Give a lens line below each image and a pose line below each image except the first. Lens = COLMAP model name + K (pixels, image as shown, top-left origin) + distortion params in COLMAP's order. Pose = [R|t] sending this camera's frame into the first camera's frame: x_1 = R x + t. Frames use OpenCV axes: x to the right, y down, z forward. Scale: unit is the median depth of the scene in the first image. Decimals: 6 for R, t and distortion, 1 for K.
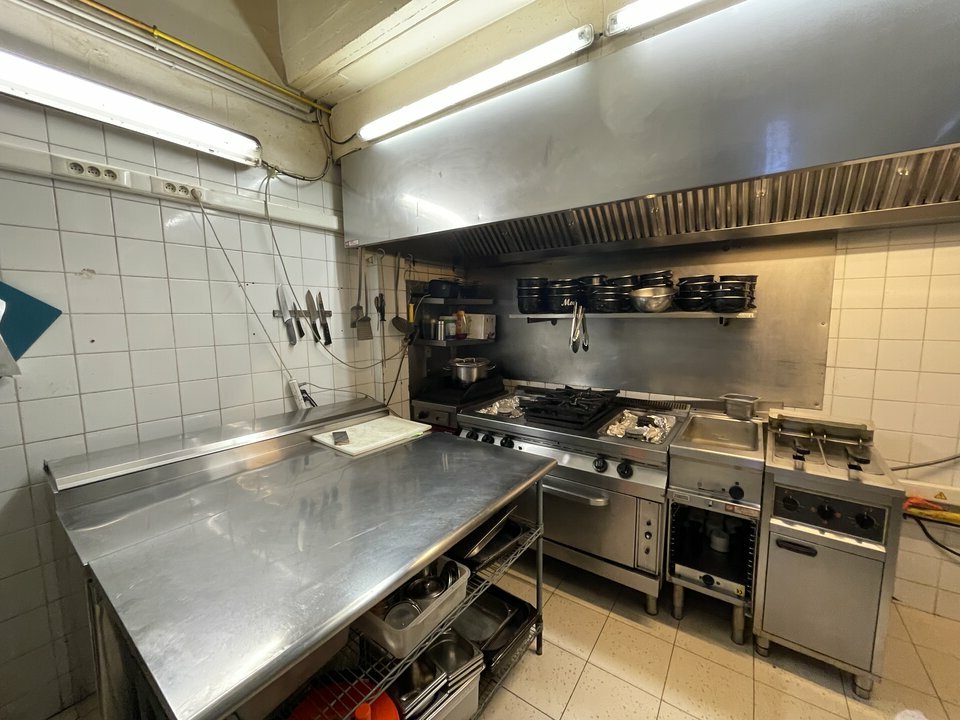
lens RADIAL K [[385.8, 0, 480.6], [0, 385.8, 358.1], [0, 0, 1]] dist [-0.000349, -0.002076]
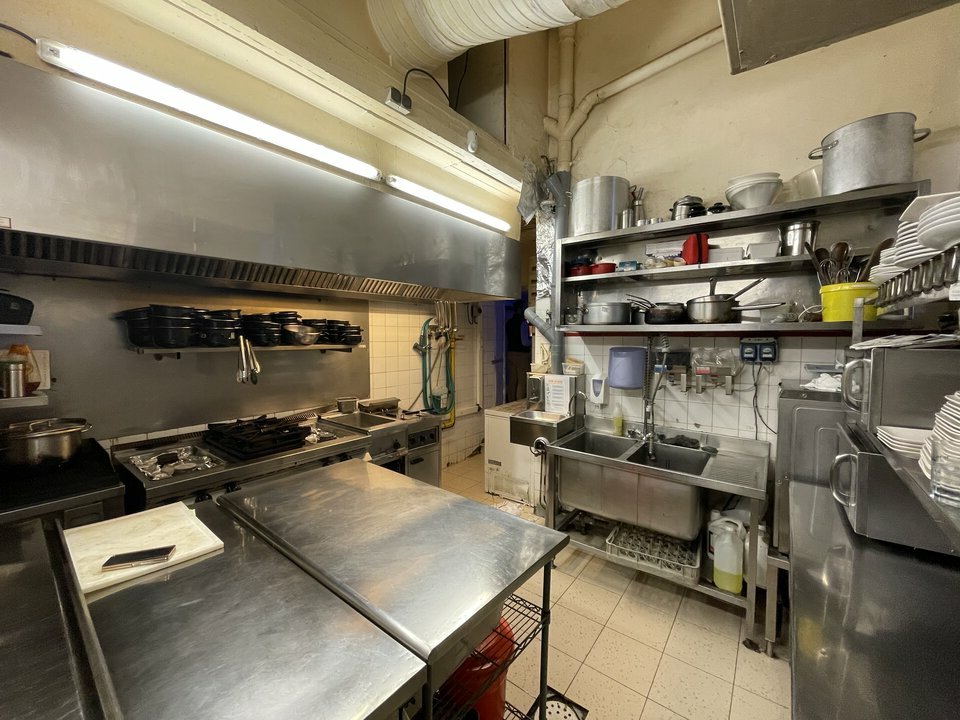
lens RADIAL K [[385.8, 0, 479.3], [0, 385.8, 358.3], [0, 0, 1]] dist [-0.000349, -0.002076]
pose [[0.056228, -0.048201, 0.997254, -0.841722], [0.116709, 0.992304, 0.041381, -0.062893], [-0.991573, 0.114061, 0.061421, 0.360915]]
